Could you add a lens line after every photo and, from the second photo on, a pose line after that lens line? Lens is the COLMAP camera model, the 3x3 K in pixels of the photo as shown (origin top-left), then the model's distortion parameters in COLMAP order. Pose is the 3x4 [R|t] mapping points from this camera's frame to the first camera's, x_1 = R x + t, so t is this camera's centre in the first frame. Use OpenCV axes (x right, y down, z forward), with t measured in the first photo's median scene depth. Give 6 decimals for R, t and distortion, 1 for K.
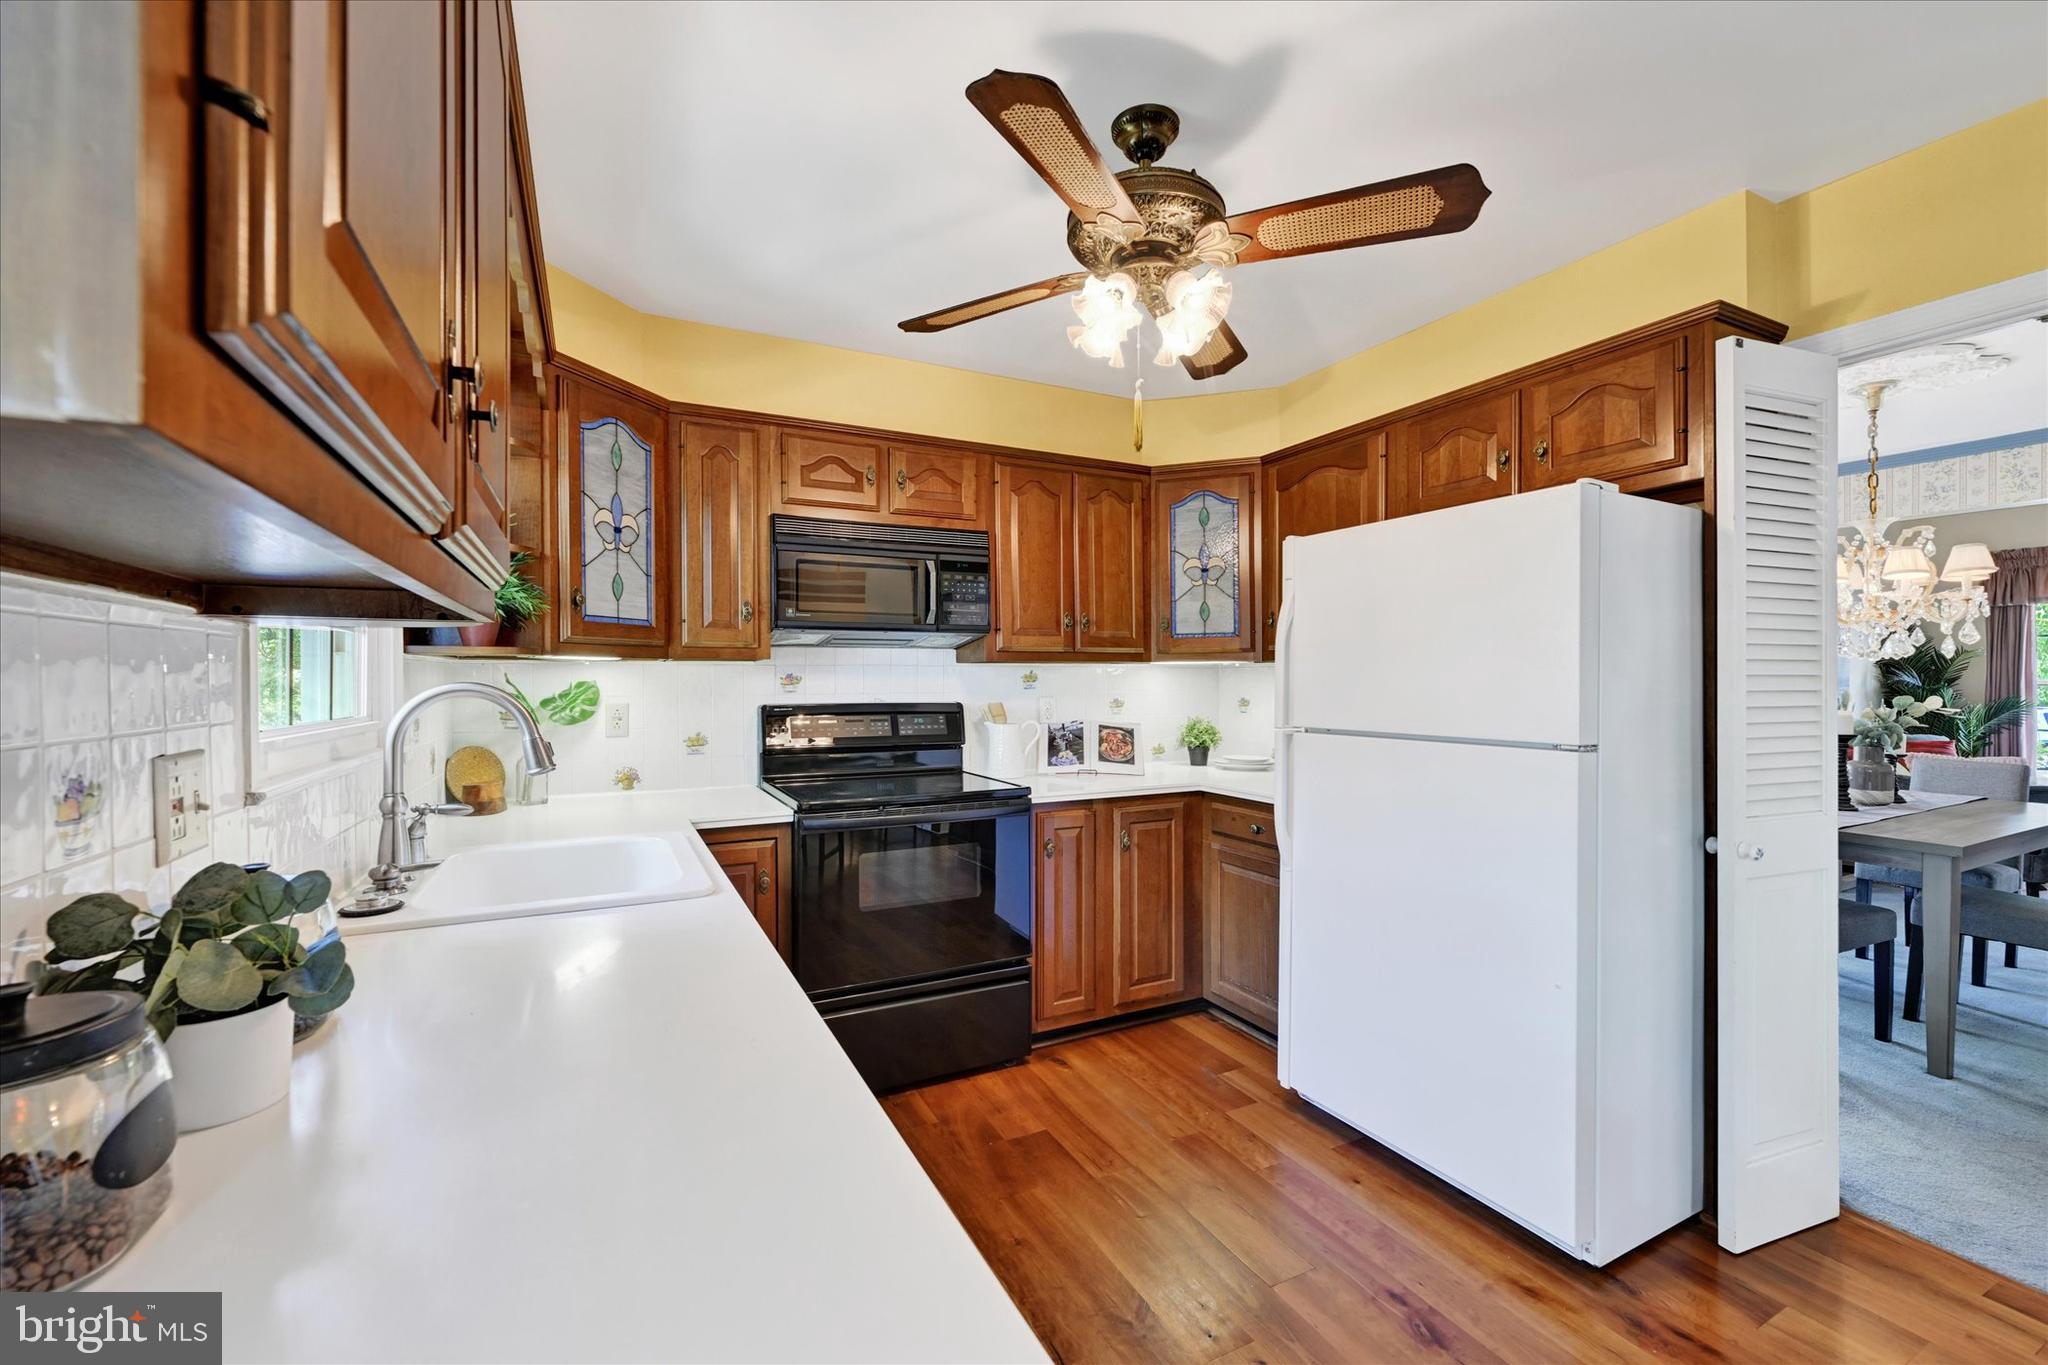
lens RADIAL K [[840.5, 0, 1016.7], [0, 840.5, 683.3], [0, 0, 1]] dist [-0.000909, 0.000615]
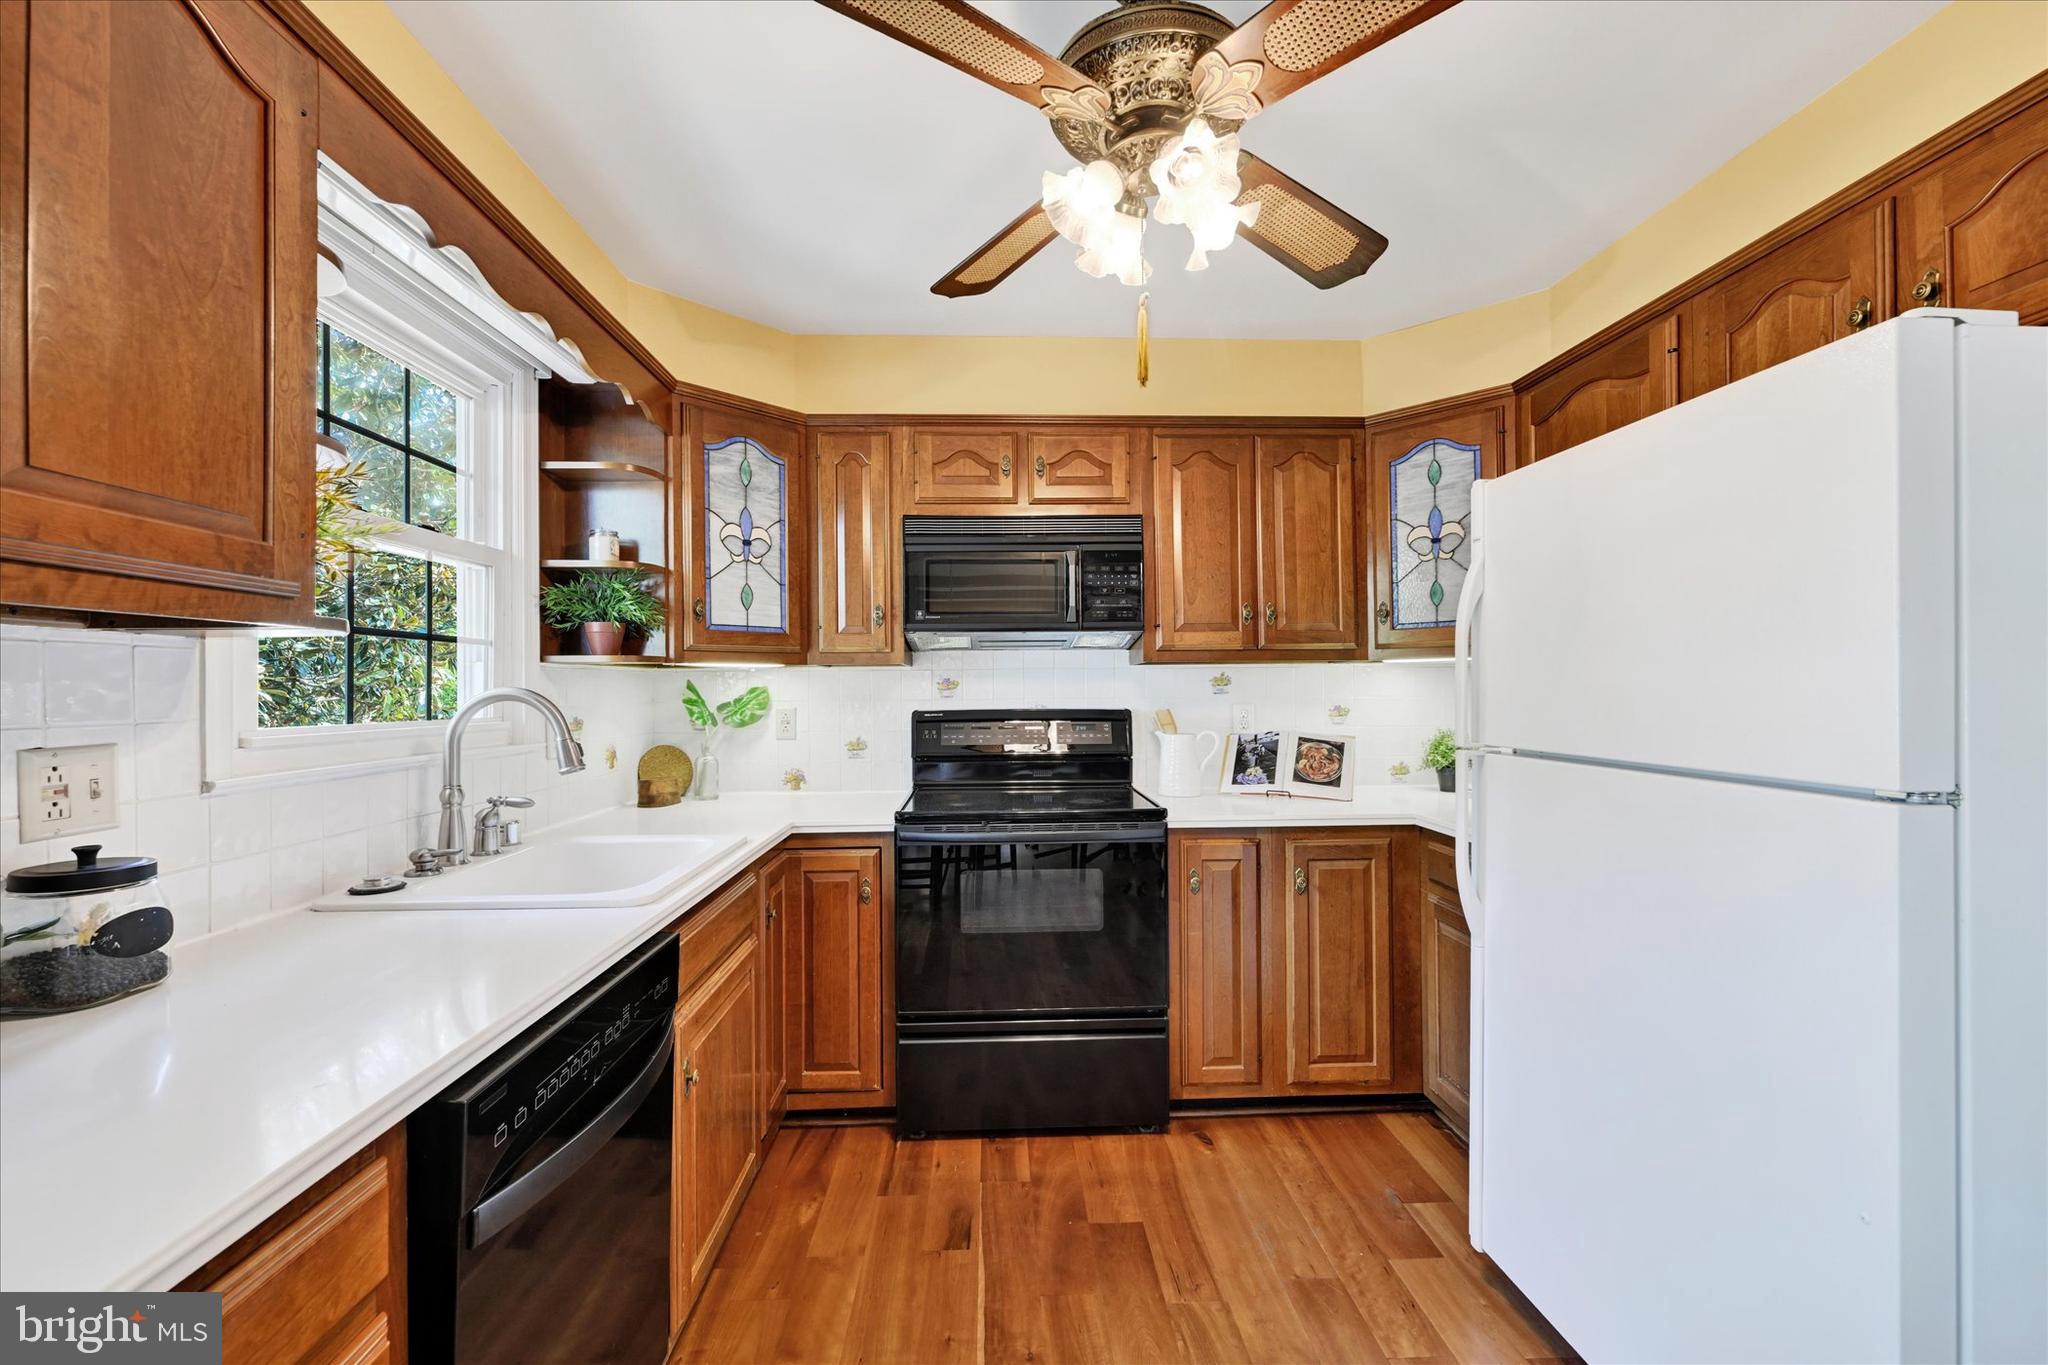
lens RADIAL K [[840.5, 0, 1022.6], [0, 840.5, 684.0], [0, 0, 1]] dist [-0.000909, 0.000615]
pose [[0.909215, -0.006156, -0.416281, 0.241589], [0.003464, 0.999968, -0.007222, 0.002650], [0.416312, 0.005124, 0.909207, 0.165573]]
